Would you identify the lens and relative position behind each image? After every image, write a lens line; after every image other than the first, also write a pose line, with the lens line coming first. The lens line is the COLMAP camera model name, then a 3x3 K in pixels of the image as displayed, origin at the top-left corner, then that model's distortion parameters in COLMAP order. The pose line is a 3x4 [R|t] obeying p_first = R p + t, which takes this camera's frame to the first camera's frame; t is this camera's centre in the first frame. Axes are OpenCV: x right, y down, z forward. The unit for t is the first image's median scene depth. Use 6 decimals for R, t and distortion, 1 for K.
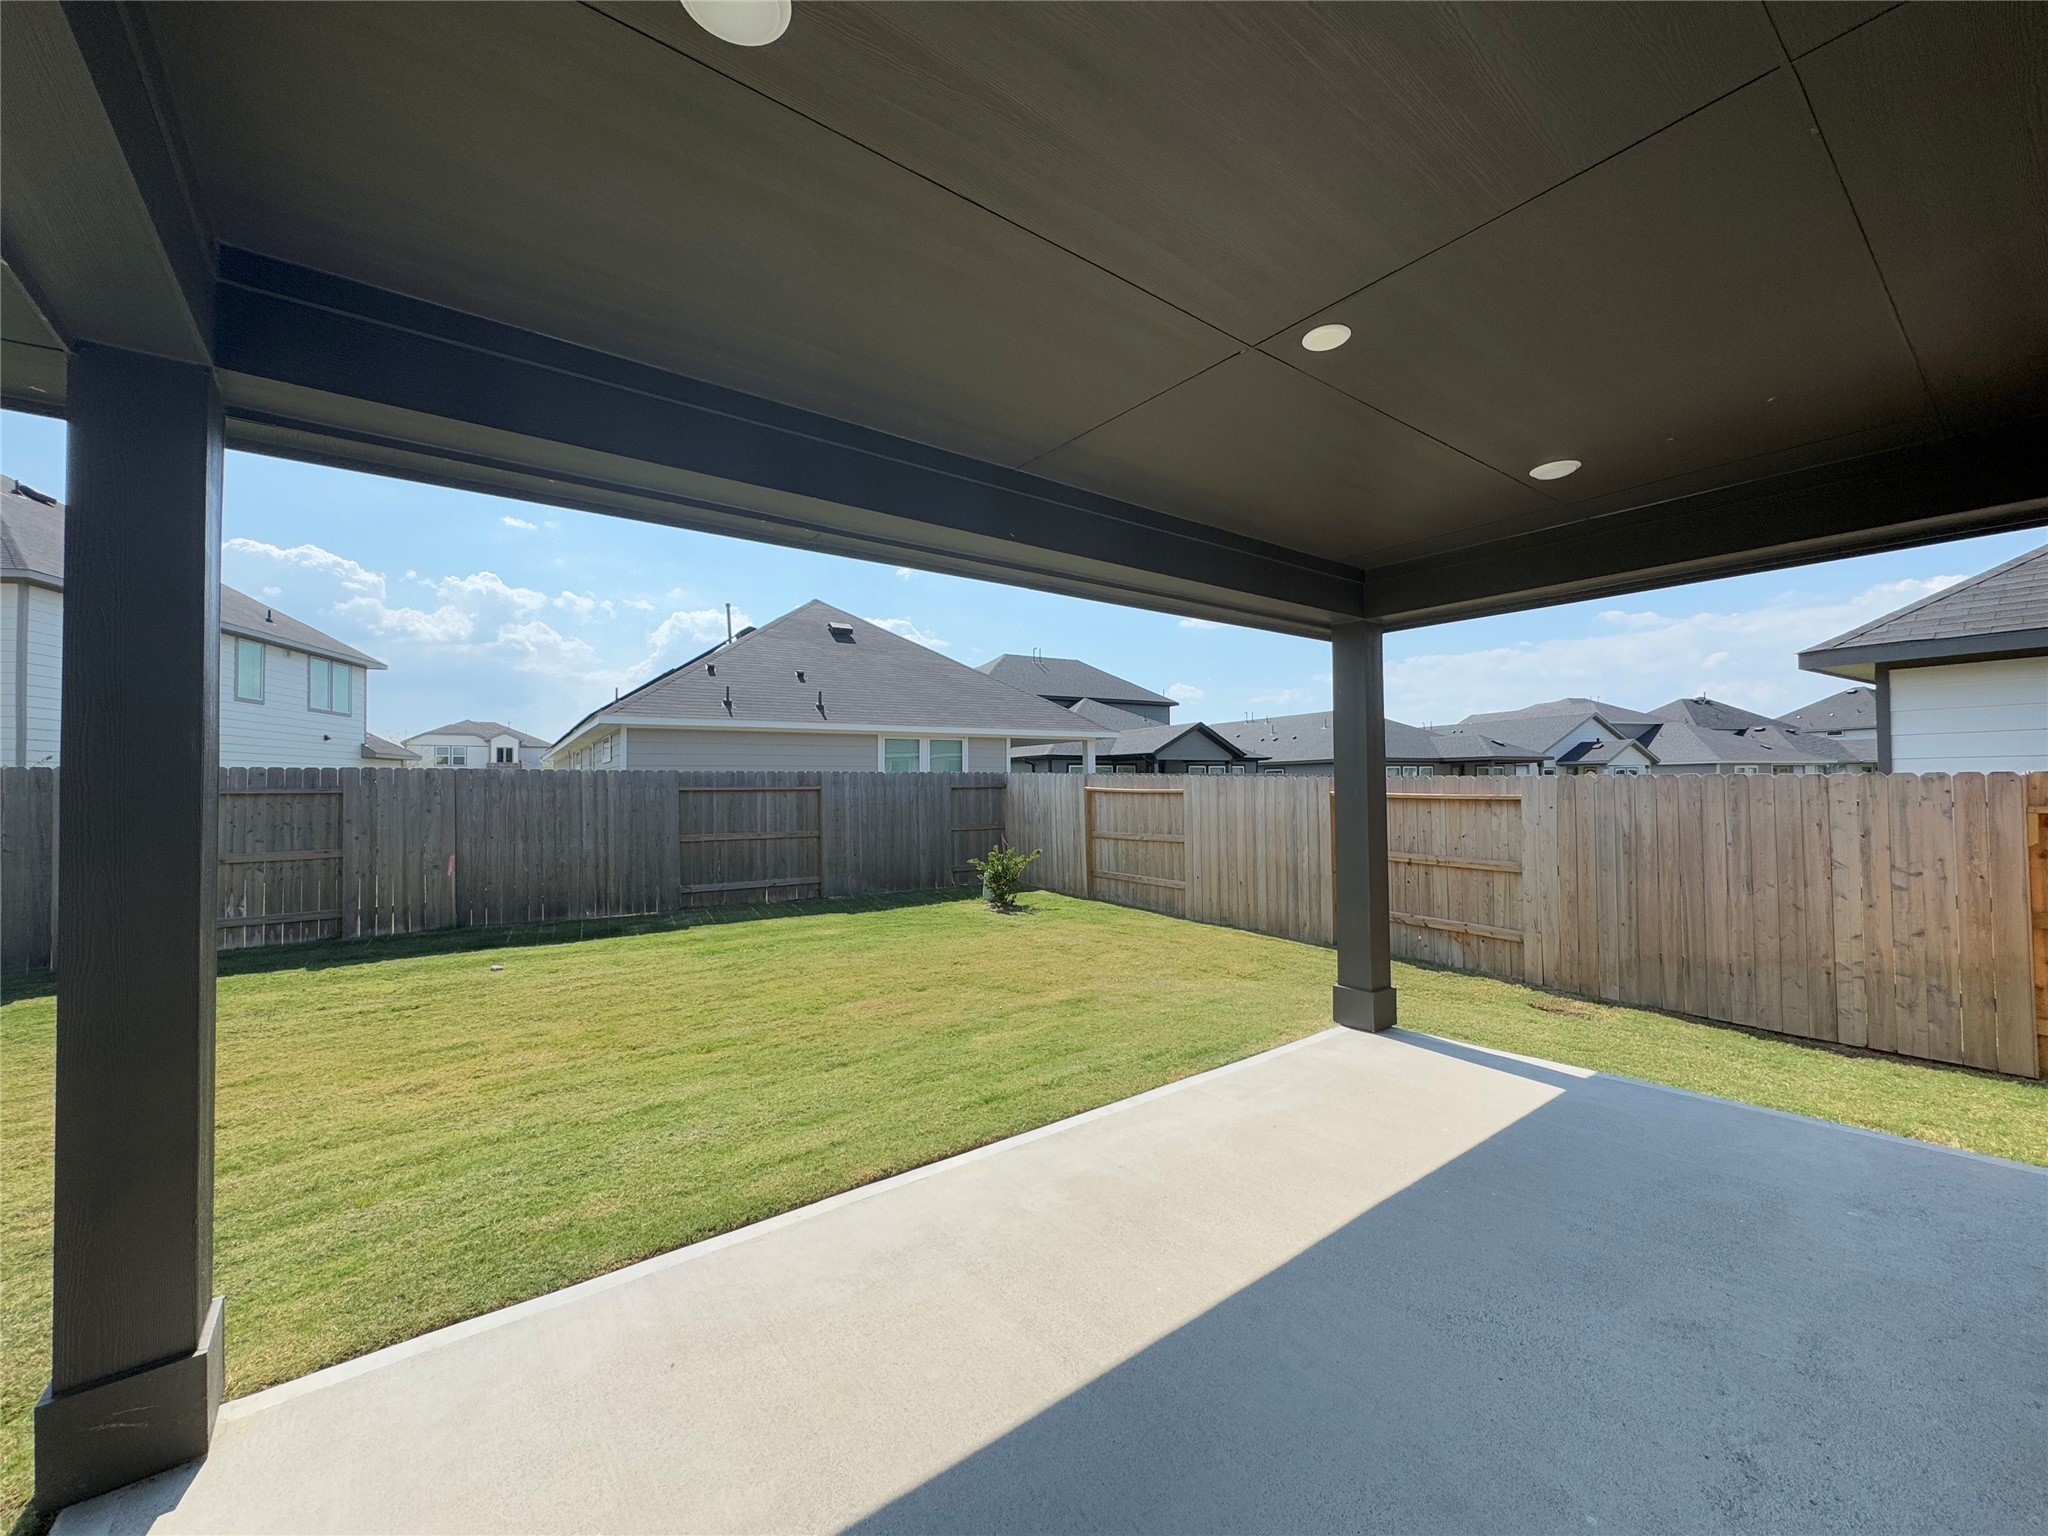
lens RADIAL K [[818.8, 0, 1024.3], [0, 818.8, 767.1], [0, 0, 1]] dist [-0.000246, -0.000010]
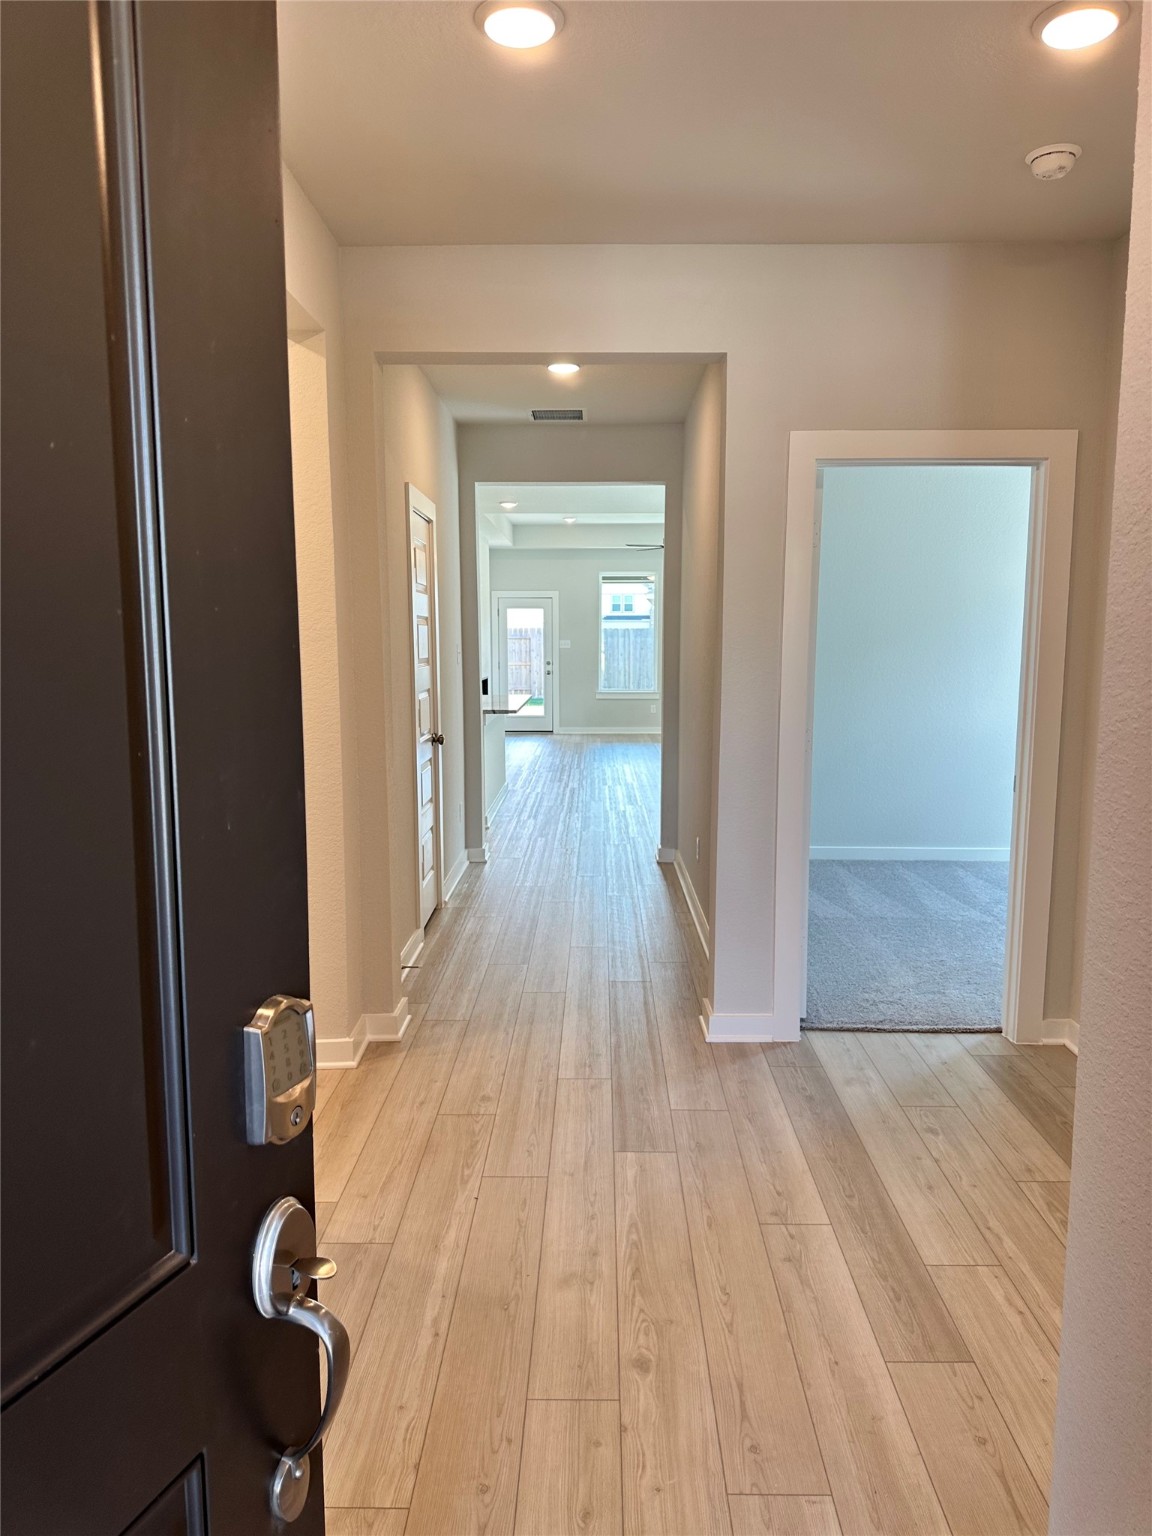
lens RADIAL K [[1089.4, 0, 577.5], [0, 1089.4, 770.4], [0, 0, 1]] dist [0.026913, -0.027065]
pose [[0.785461, 0.087715, -0.612664, 0.254635], [0.003512, 0.989258, 0.146135, -0.010049], [0.618902, -0.116935, 0.776716, -0.290145]]
